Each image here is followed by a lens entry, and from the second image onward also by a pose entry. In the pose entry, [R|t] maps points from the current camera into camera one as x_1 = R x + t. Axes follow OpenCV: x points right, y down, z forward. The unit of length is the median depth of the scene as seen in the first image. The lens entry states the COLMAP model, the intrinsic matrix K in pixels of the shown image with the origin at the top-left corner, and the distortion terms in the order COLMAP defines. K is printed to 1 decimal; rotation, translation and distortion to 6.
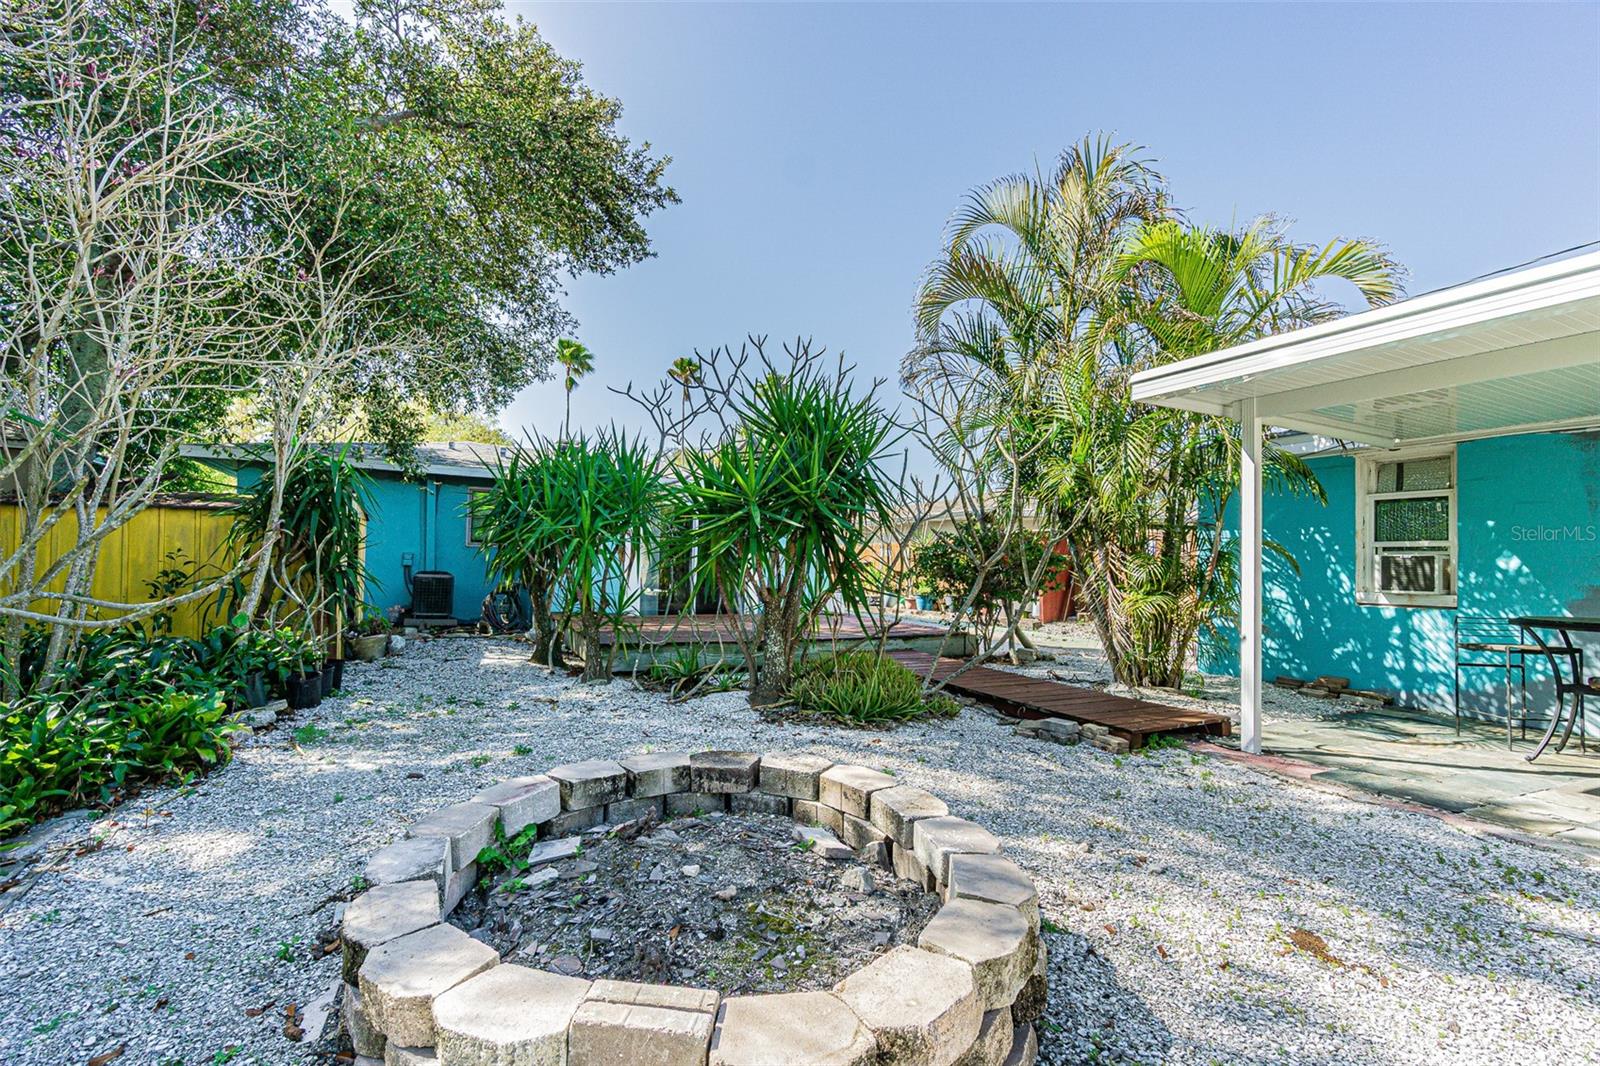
lens RADIAL K [[690.7, 0, 778.4], [0, 690.7, 527.9], [0, 0, 1]] dist [-0.001598, -0.000396]
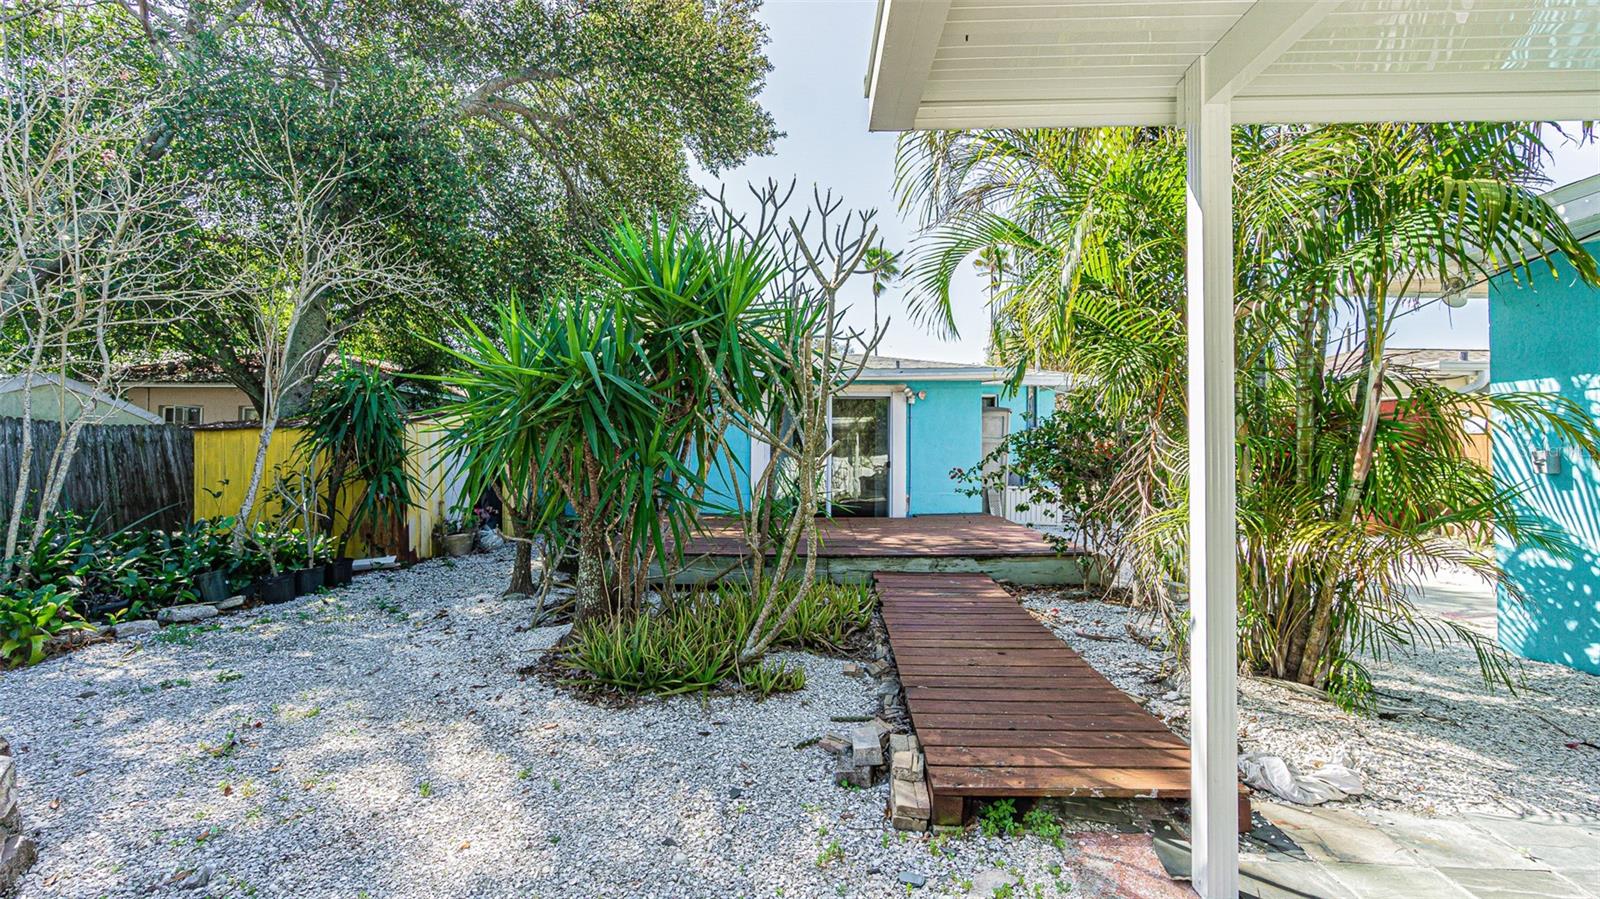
lens RADIAL K [[653.9, 0, 800.0], [0, 653.9, 449.5], [0, 0, 1]] dist [-0.000799, -0.000039]
pose [[0.876200, -0.029908, -0.481018, 0.632073], [0.049326, 0.998397, 0.027772, 0.023165], [0.479416, -0.048061, 0.876271, 0.515178]]
